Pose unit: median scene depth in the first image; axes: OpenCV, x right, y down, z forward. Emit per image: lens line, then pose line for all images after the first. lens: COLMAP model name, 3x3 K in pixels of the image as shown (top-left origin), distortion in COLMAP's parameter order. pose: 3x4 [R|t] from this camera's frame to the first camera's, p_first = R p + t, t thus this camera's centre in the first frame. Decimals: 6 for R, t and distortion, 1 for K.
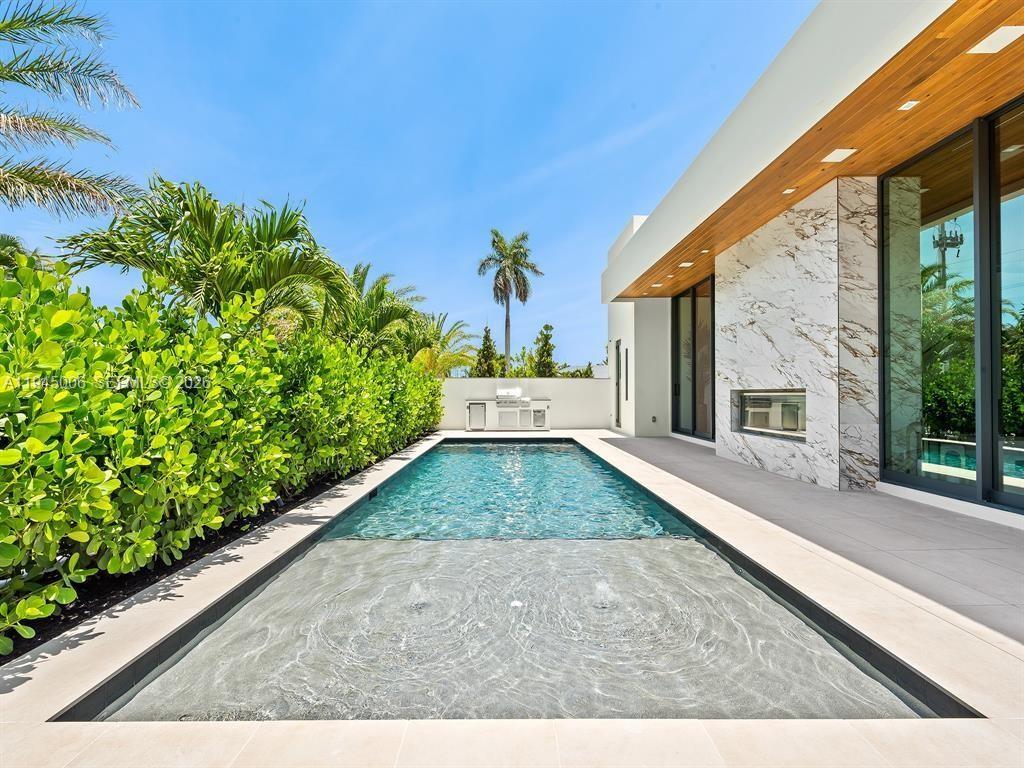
lens RADIAL K [[409.1, 0, 508.8], [0, 409.1, 389.6], [0, 0, 1]] dist [0.000920, -0.000260]
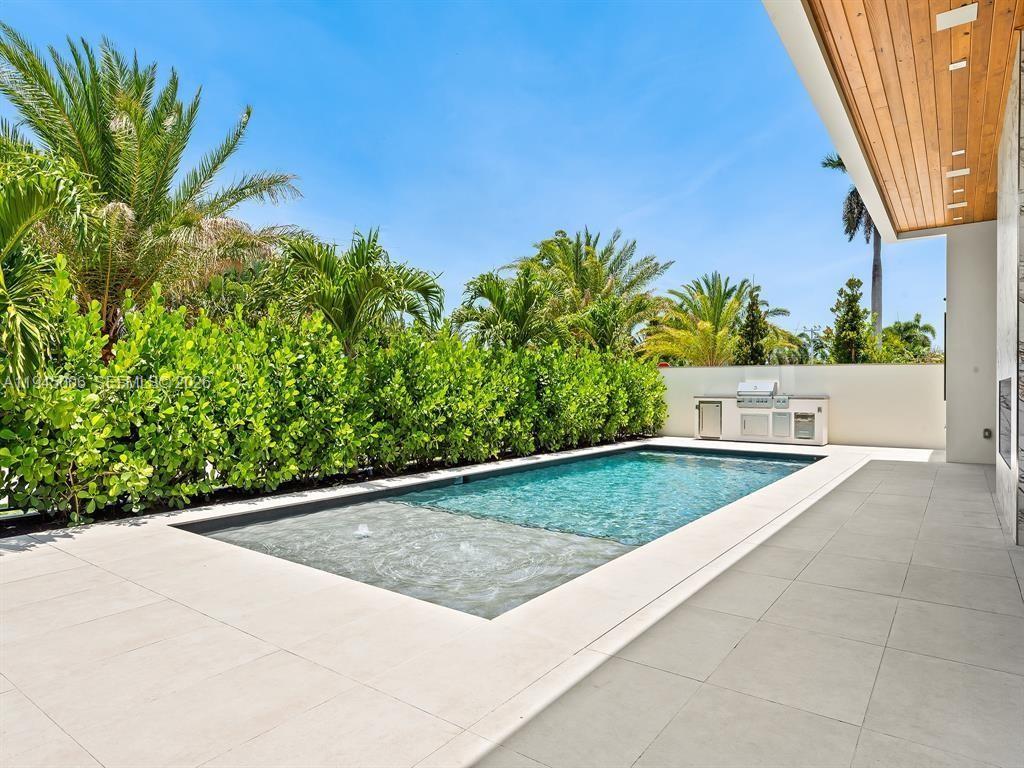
lens RADIAL K [[602.1, 0, 512.0], [0, 602.1, 384.0], [0, 0, 1]] dist [0.017725, -0.000111]
pose [[0.801641, -0.000519, -0.597806, 0.688841], [-0.000230, 0.999999, -0.001176, 0.008654], [0.597806, 0.001081, 0.801640, -0.157770]]
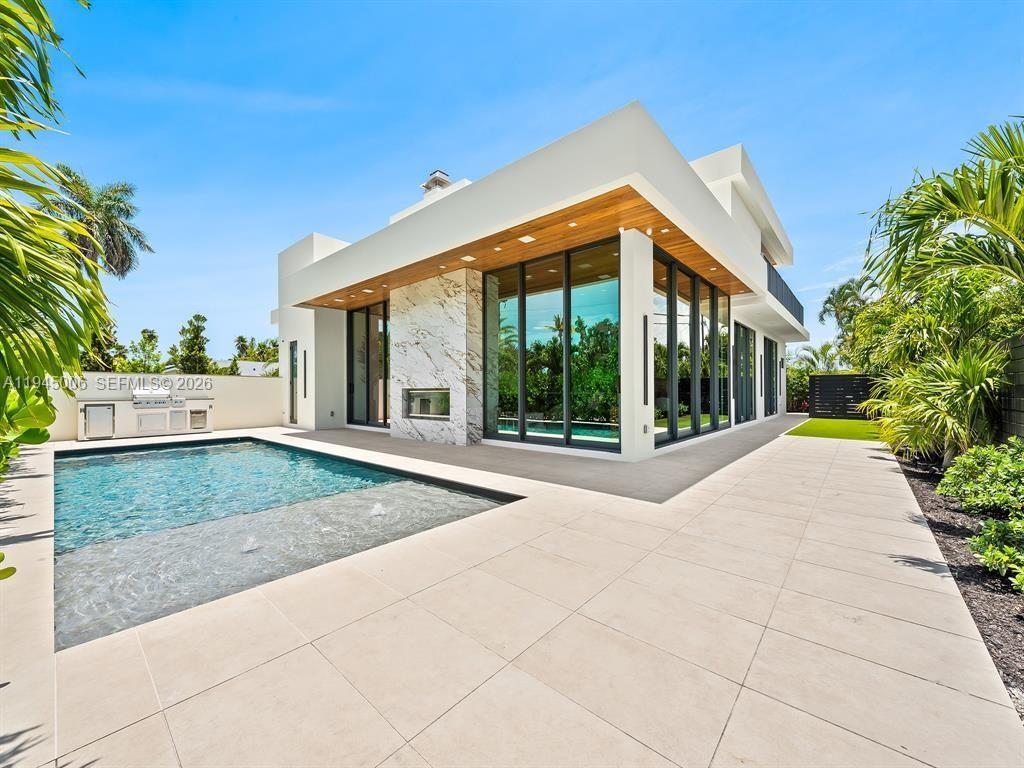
lens RADIAL K [[402.0, 0, 498.4], [0, 402.0, 388.4], [0, 0, 1]] dist [0.010368, 0.000045]
pose [[0.679810, 0.002581, 0.733384, -0.323476], [-0.003238, 0.999995, -0.000517, -0.000603], [-0.733381, -0.002023, 0.679814, -0.242715]]
